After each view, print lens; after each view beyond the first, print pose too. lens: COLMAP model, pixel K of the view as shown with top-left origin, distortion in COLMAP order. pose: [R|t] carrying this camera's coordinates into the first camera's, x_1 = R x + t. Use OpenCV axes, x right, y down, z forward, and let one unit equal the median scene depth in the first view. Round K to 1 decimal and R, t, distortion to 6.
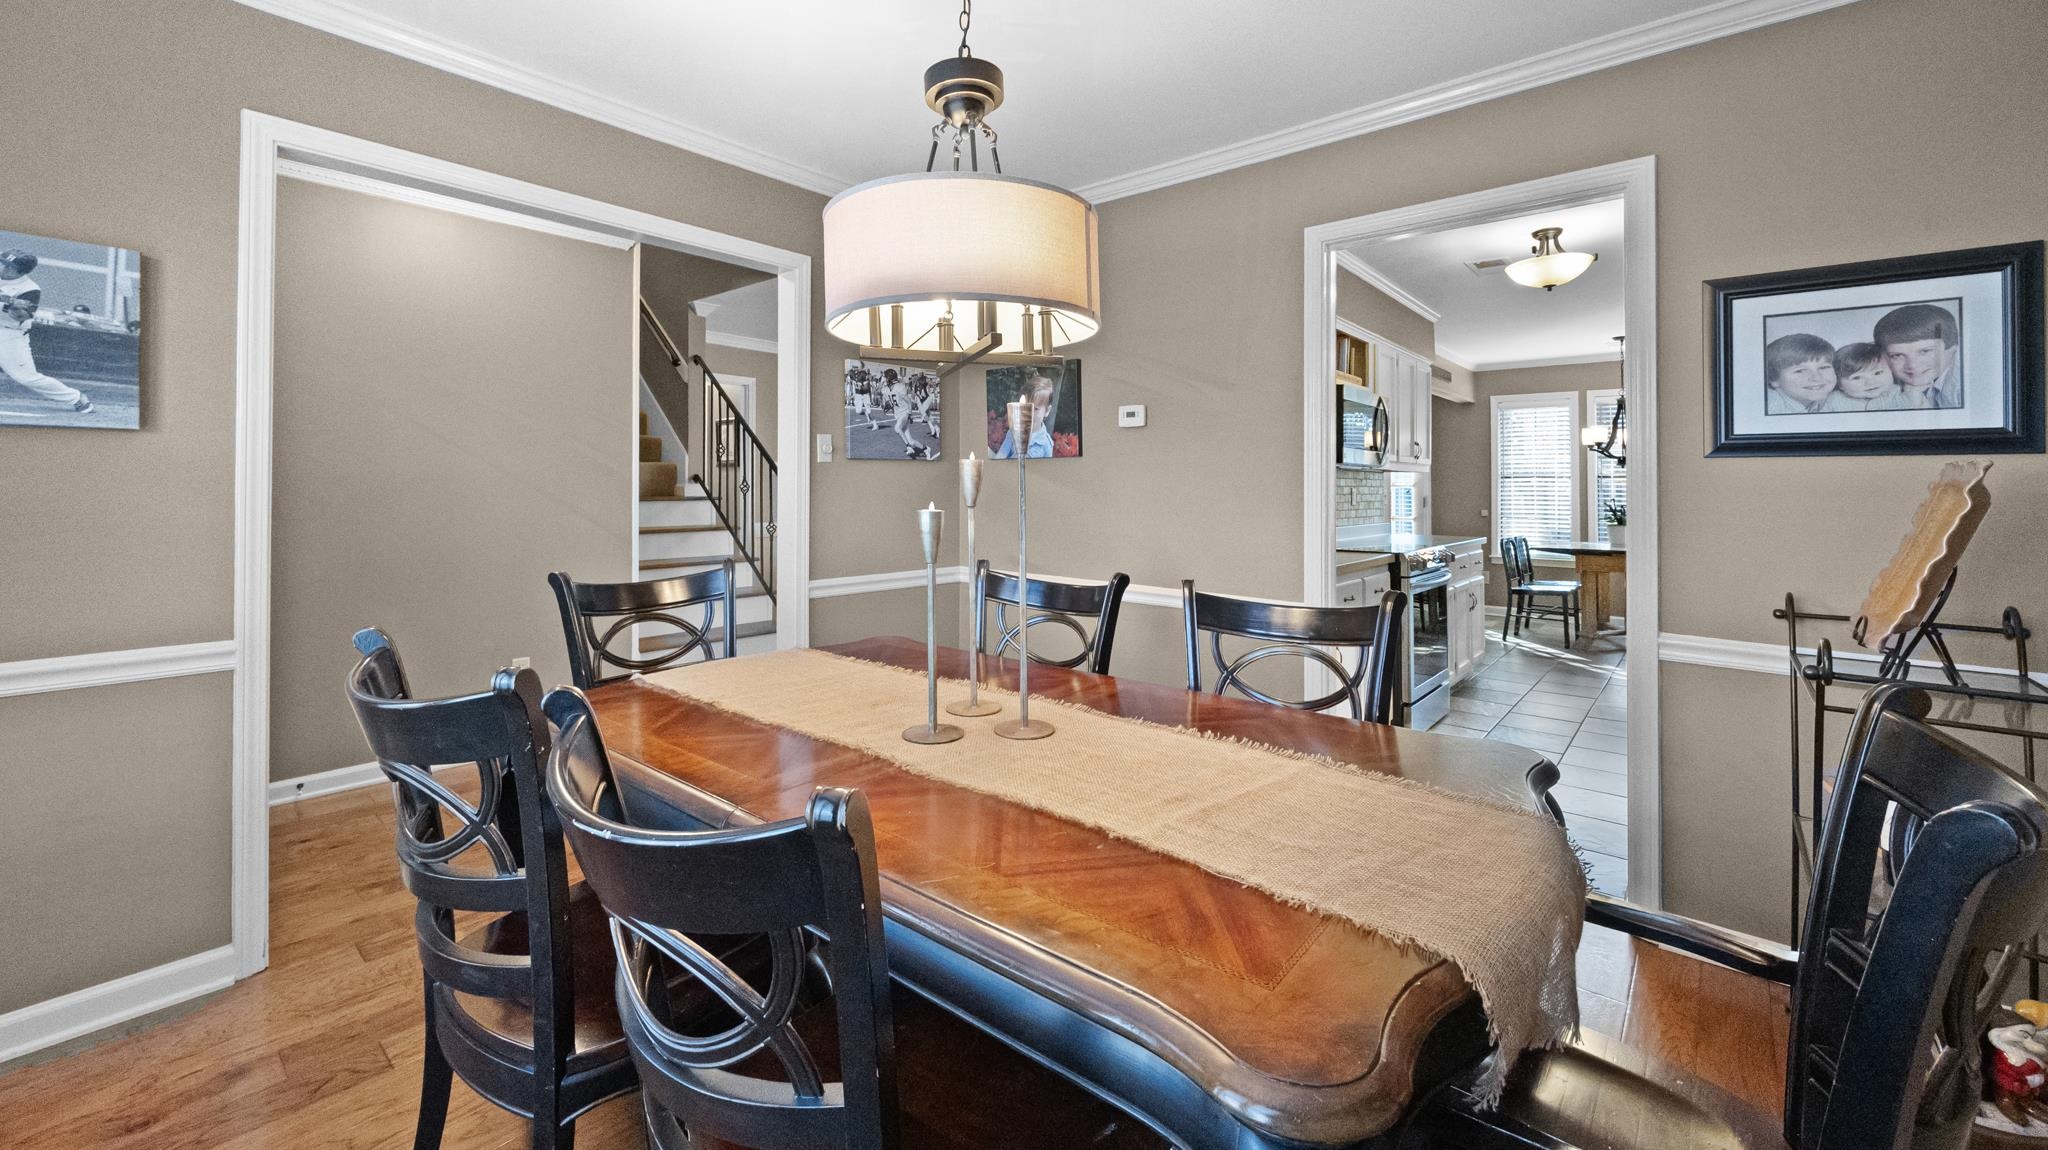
lens RADIAL K [[815.0, 0, 1022.3], [0, 815.0, 479.2], [0, 0, 1]] dist [-0.000908, -0.000107]
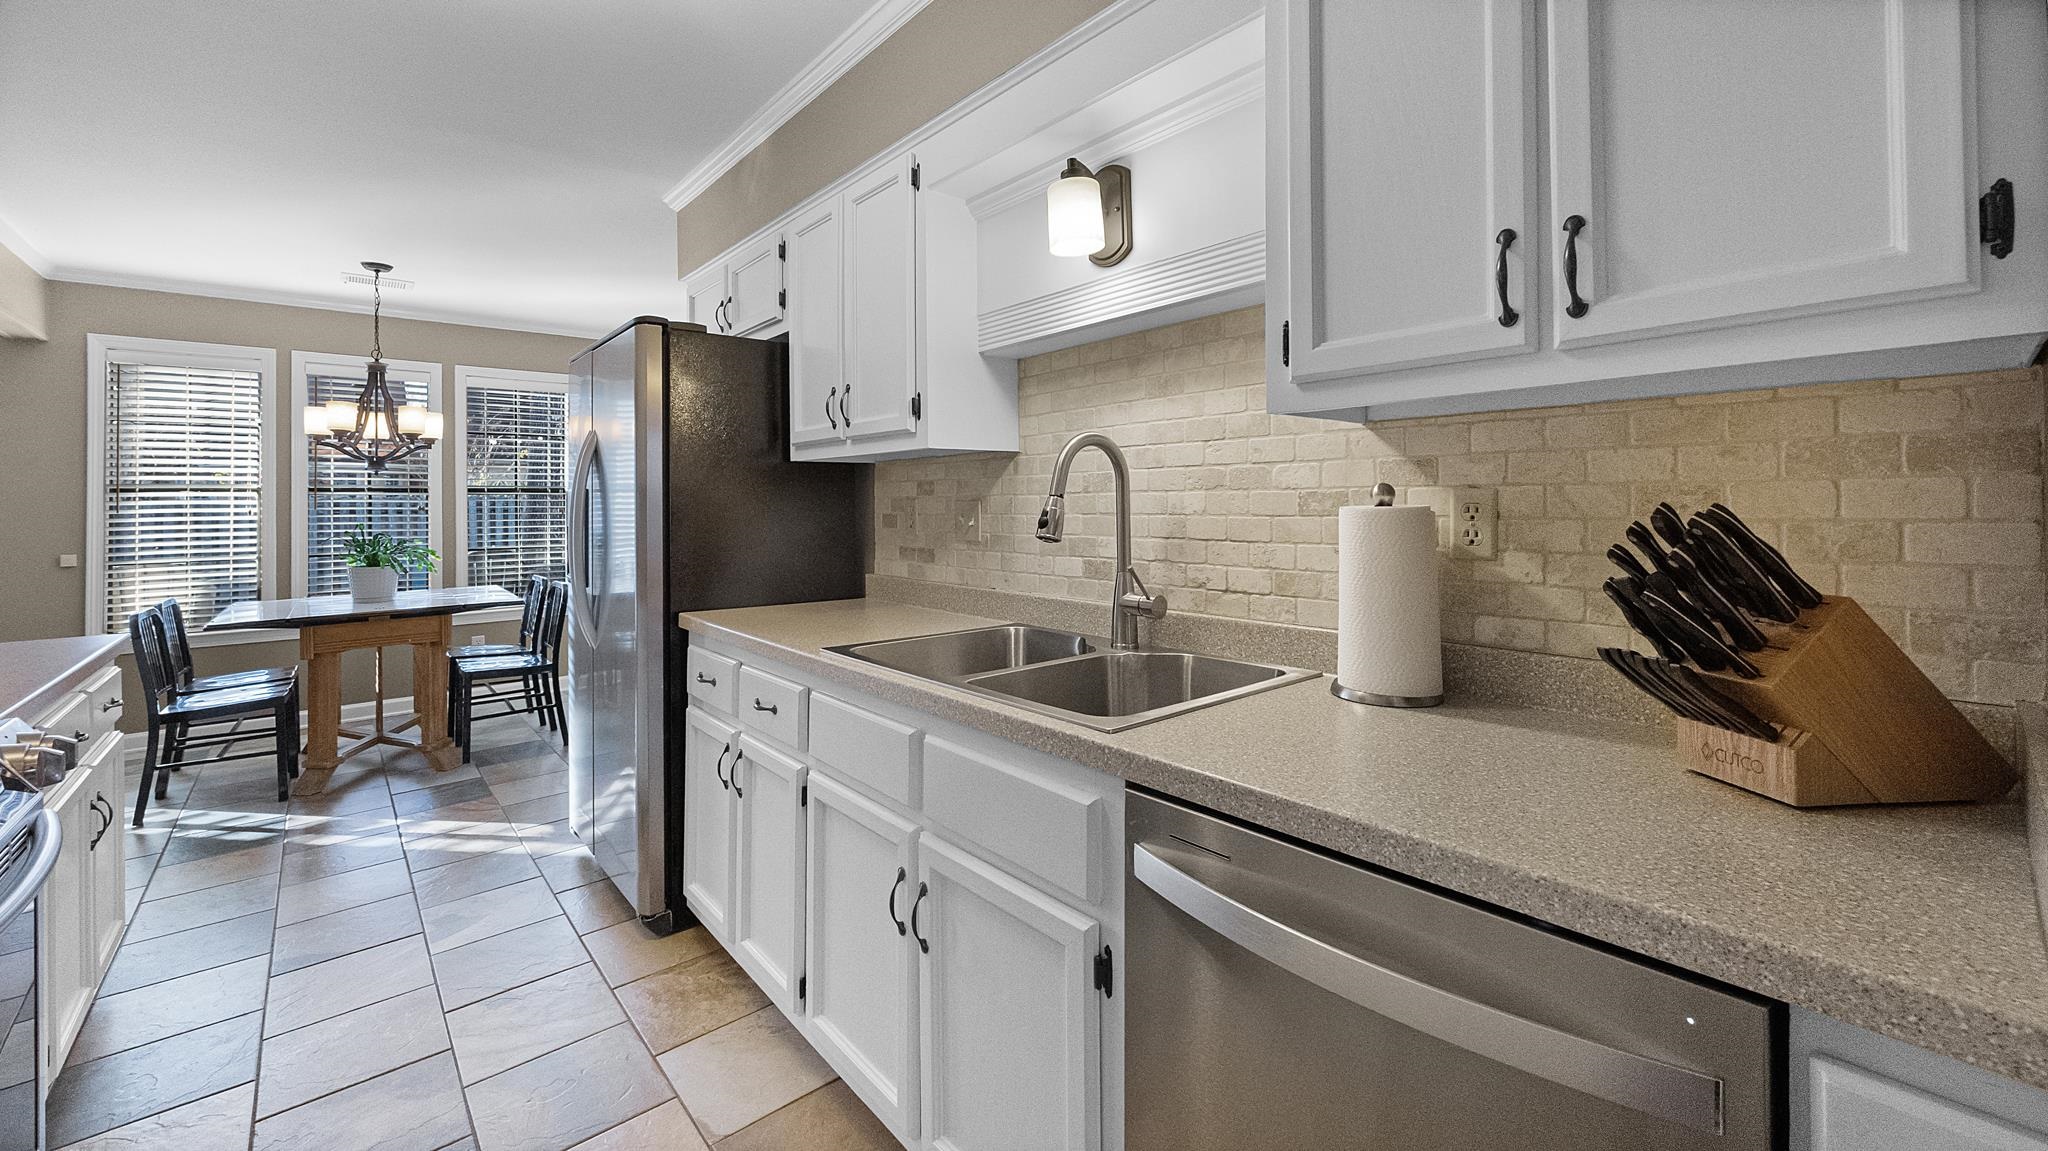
lens RADIAL K [[801.8, 0, 1016.1], [0, 801.8, 499.4], [0, 0, 1]] dist [-0.002030, -0.000267]
pose [[0.163806, 0.004976, 0.986480, 0.200152], [-0.002142, 0.999987, -0.004688, 0.004602], [-0.986490, -0.001345, 0.163814, 0.392489]]
